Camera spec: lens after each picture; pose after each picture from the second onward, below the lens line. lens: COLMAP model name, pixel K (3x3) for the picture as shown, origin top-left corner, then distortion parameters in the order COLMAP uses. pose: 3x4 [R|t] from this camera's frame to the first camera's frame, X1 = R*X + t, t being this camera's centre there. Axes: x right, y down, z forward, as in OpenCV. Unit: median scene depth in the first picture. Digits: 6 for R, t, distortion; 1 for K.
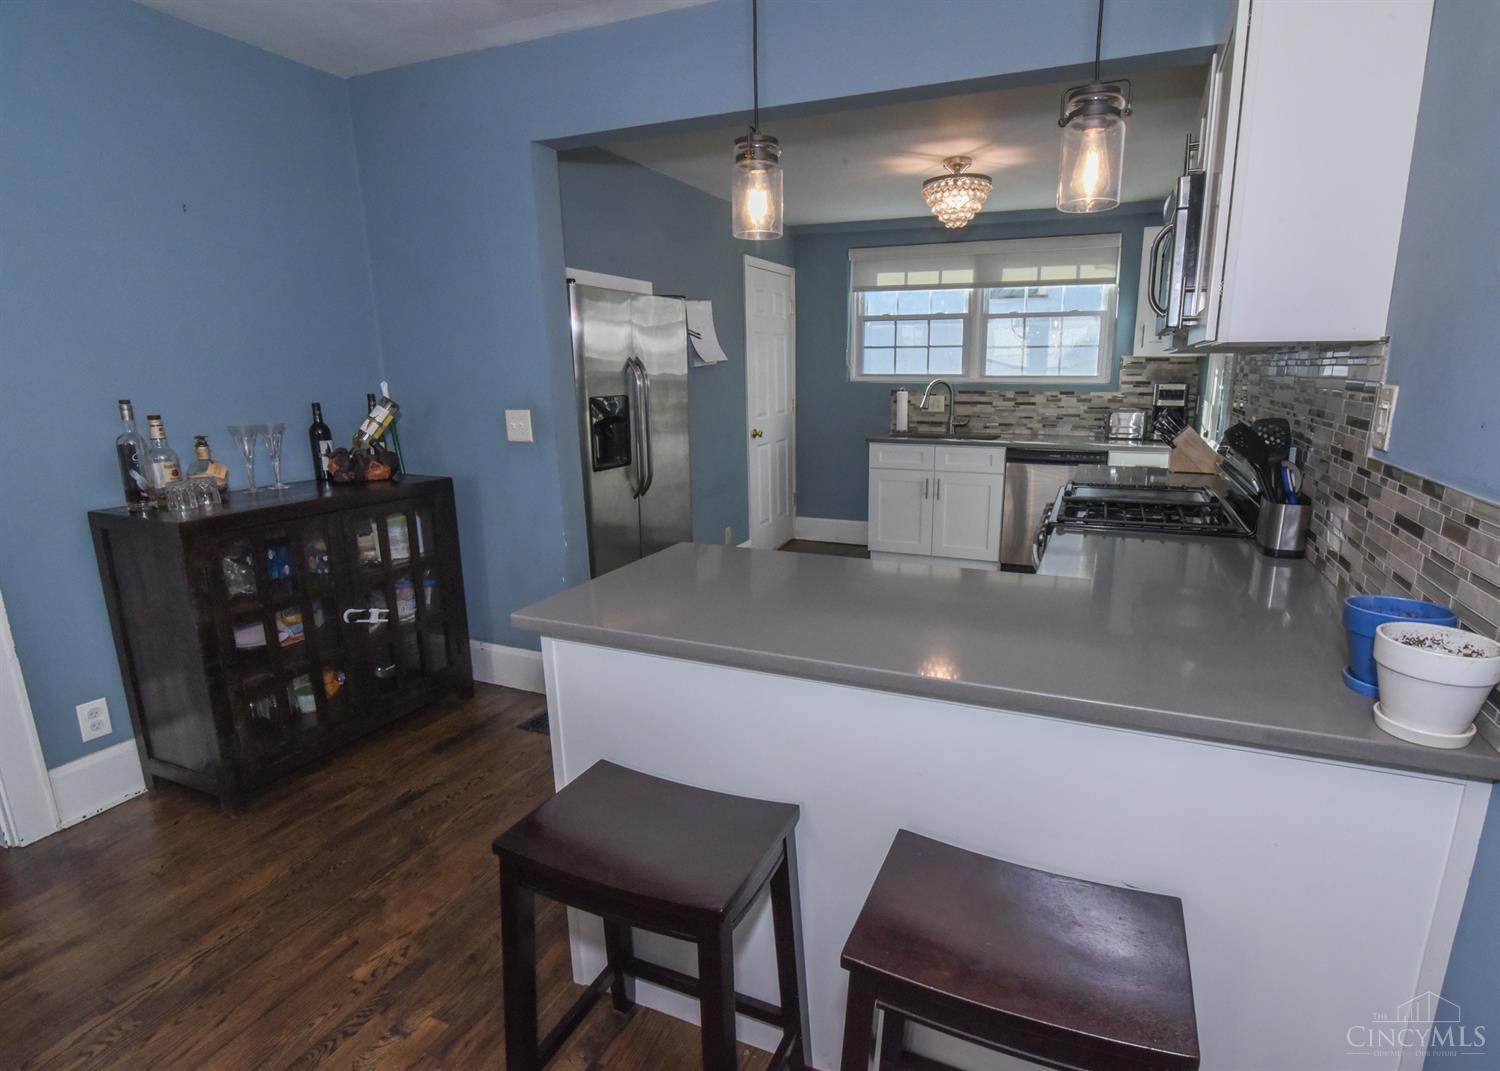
lens RADIAL K [[745.2, 0, 806.3], [0, 745.2, 539.1], [0, 0, 1]] dist [-0.018472, 0.000324]
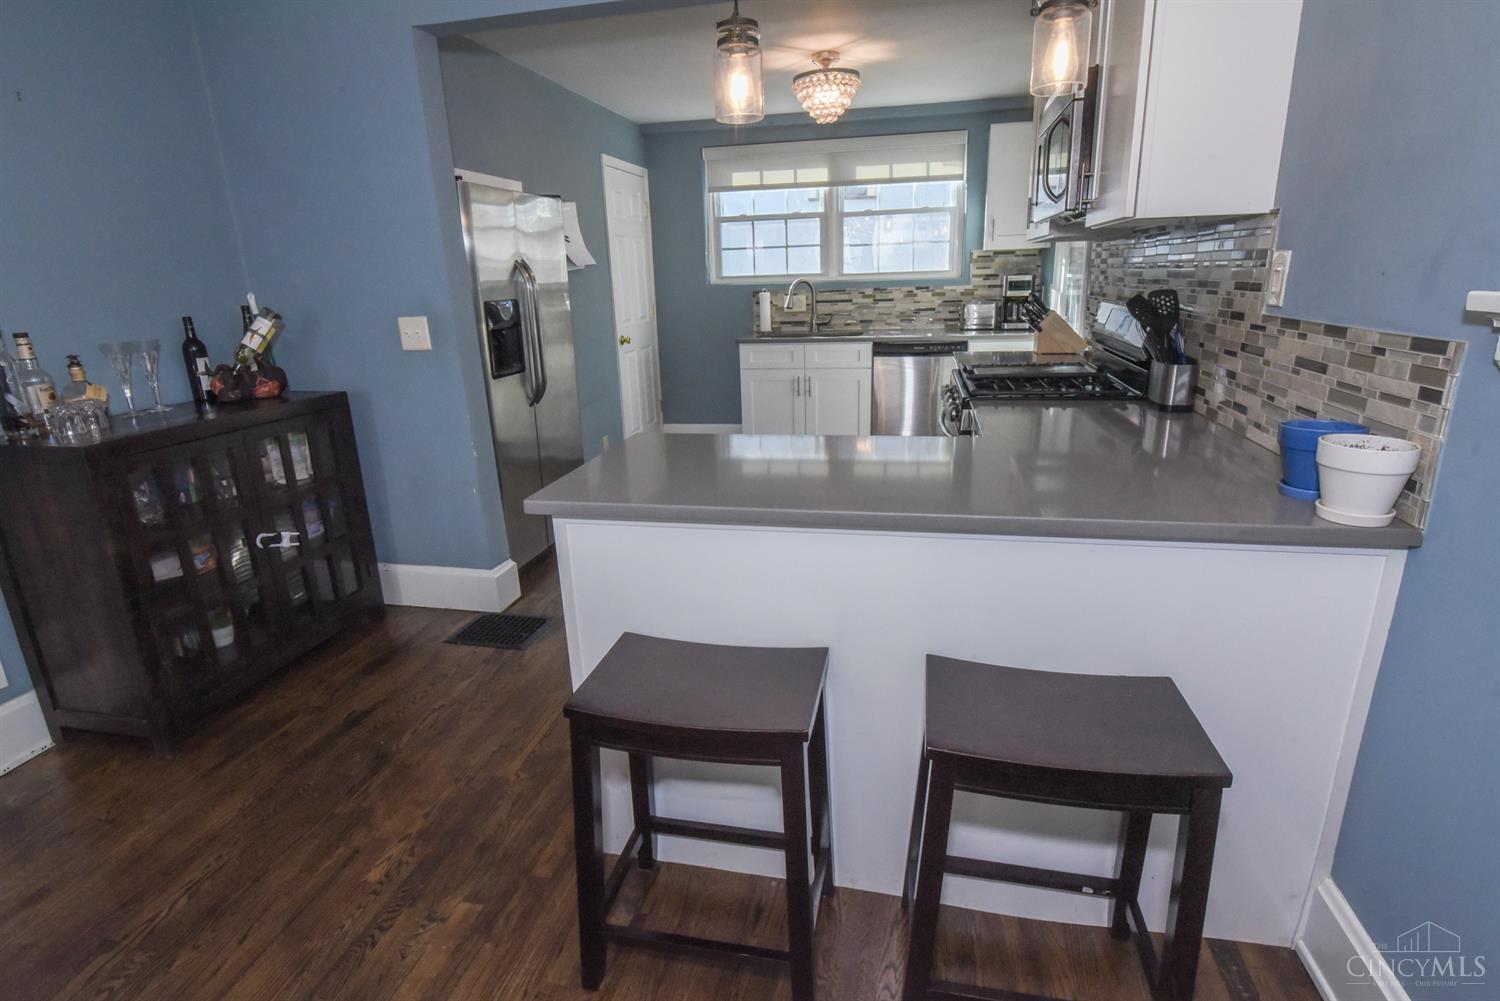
lens RADIAL K [[751.1, 0, 750.0], [0, 751.1, 500.5], [0, 0, 1]] dist [-0.017612, 0.000036]
pose [[0.985656, -0.075085, 0.151142, -0.129865], [0.065626, 0.995617, 0.066631, 0.027530], [-0.155482, -0.055756, 0.986264, -0.032532]]
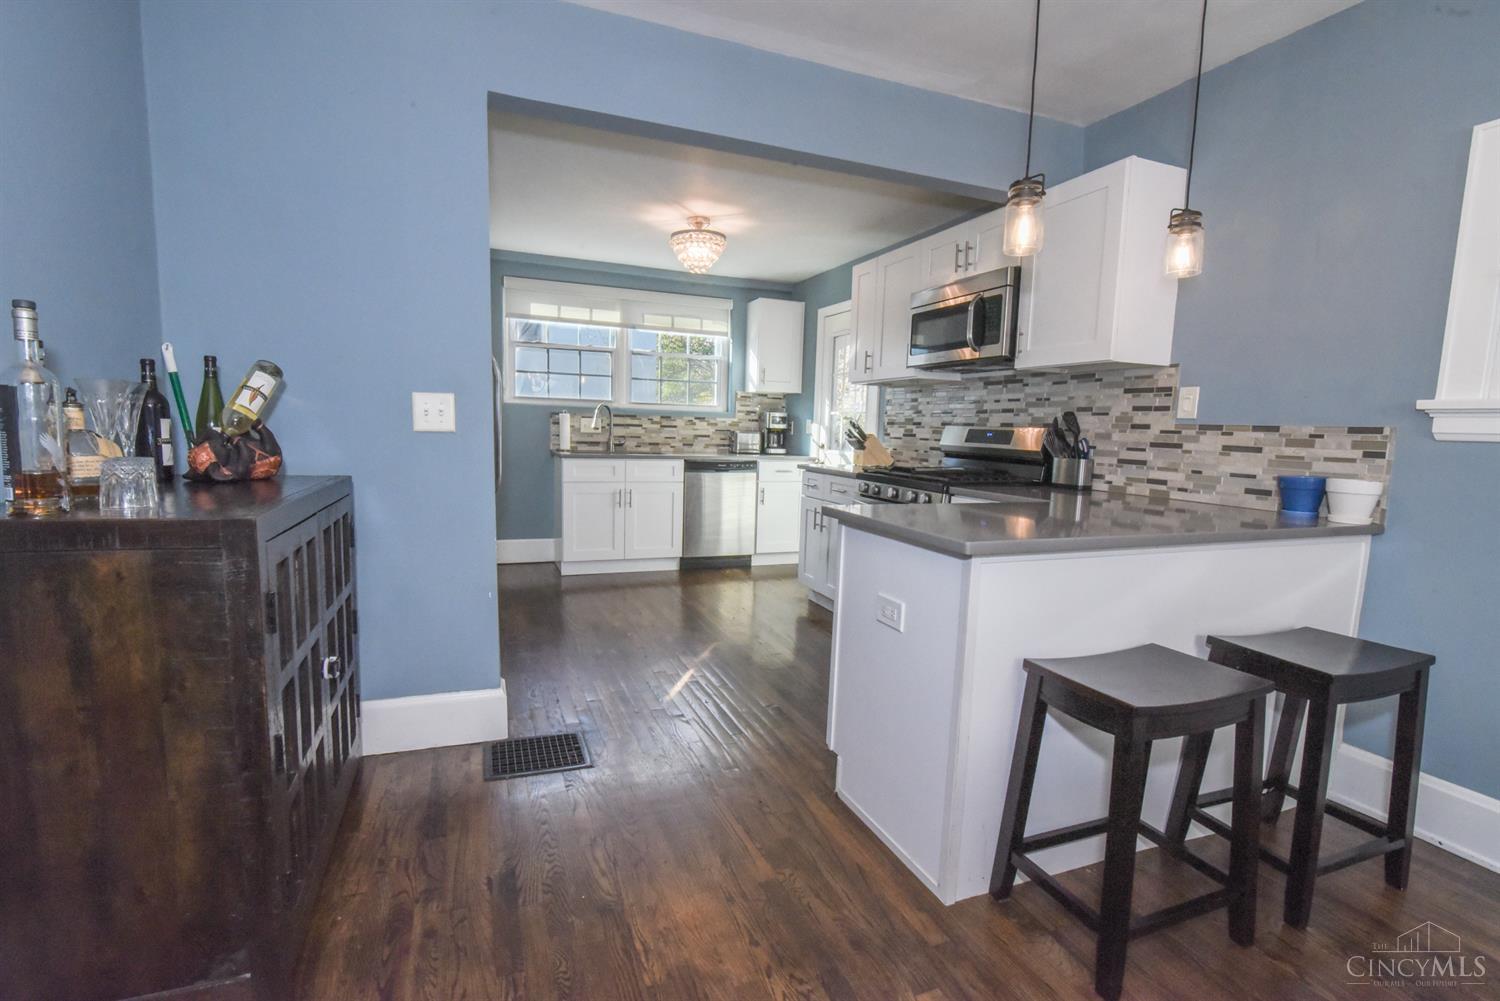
lens RADIAL K [[672.0, 0, 748.5], [0, 672.0, 504.3], [0, 0, 1]] dist [-0.017750, 0.000534]
pose [[0.733131, -0.052339, 0.678070, -0.676596], [0.120335, 0.991286, -0.053591, 0.031310], [-0.669356, 0.120884, 0.733041, 0.254610]]
